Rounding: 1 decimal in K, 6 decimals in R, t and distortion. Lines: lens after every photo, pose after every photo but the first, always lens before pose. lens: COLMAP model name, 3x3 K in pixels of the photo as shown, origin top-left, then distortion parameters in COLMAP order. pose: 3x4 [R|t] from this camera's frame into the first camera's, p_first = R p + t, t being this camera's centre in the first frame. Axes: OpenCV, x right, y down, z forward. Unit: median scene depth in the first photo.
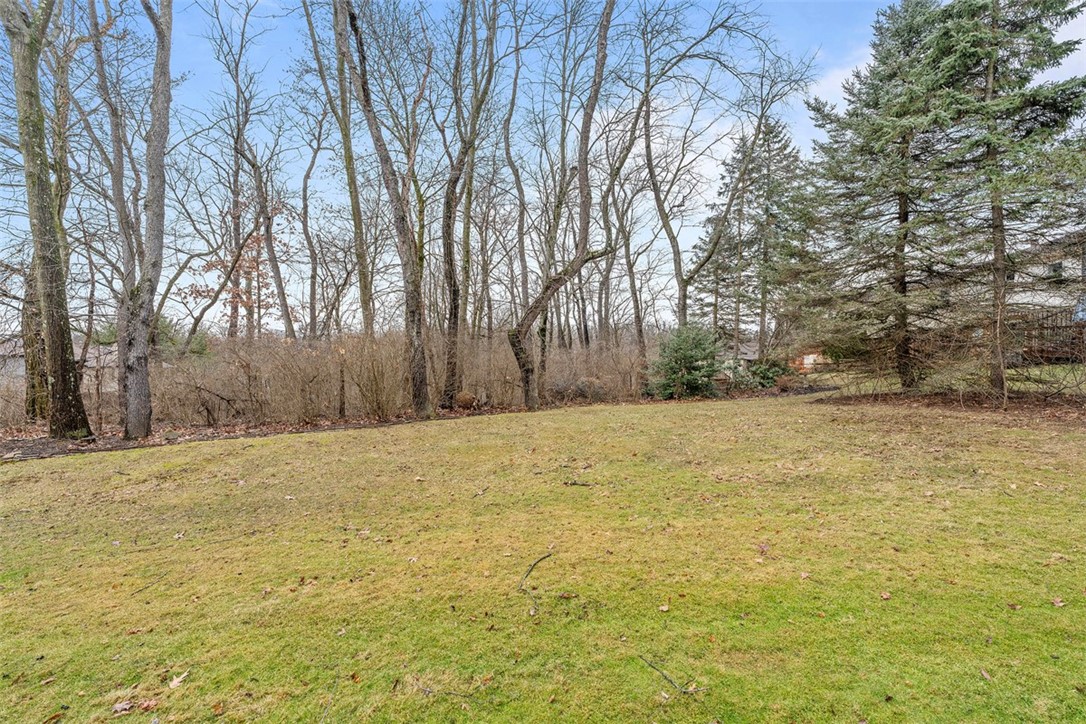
lens RADIAL K [[452.1, 0, 545.0], [0, 452.1, 357.6], [0, 0, 1]] dist [-0.022947, -0.000037]
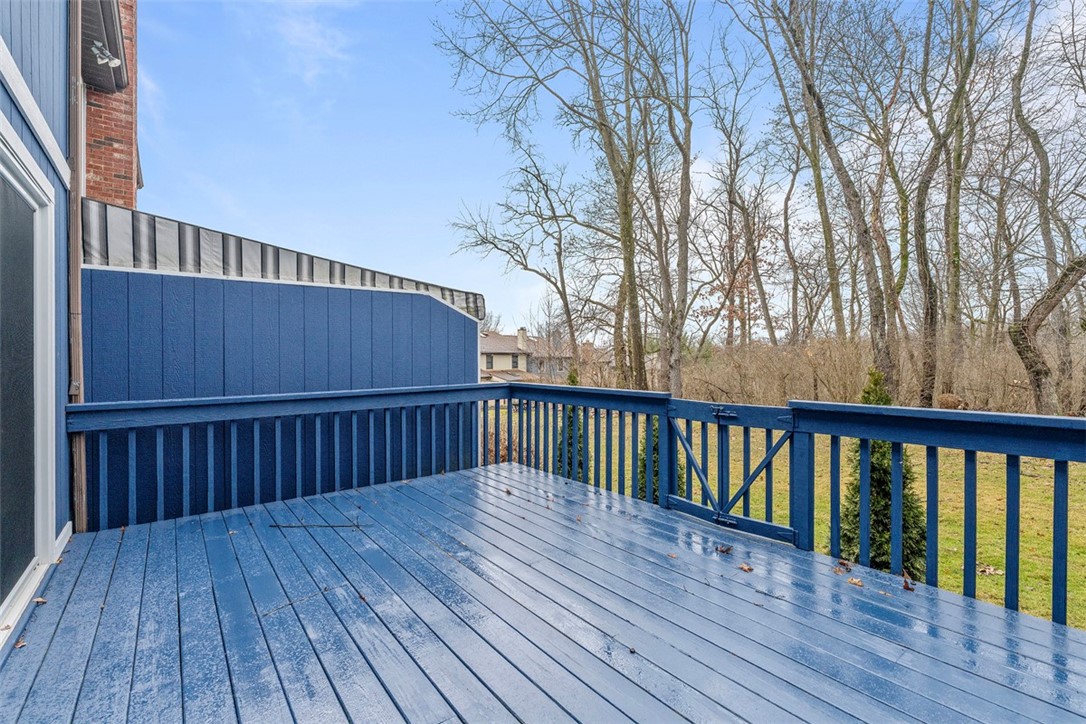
lens RADIAL K [[494.4, 0, 545.6], [0, 494.4, 364.0], [0, 0, 1]] dist [-0.000468, 0.000366]
pose [[0.566331, -0.004775, -0.824164, 0.145793], [0.003314, 0.999988, -0.003516, 0.009828], [0.824171, -0.000740, 0.566340, -0.202966]]
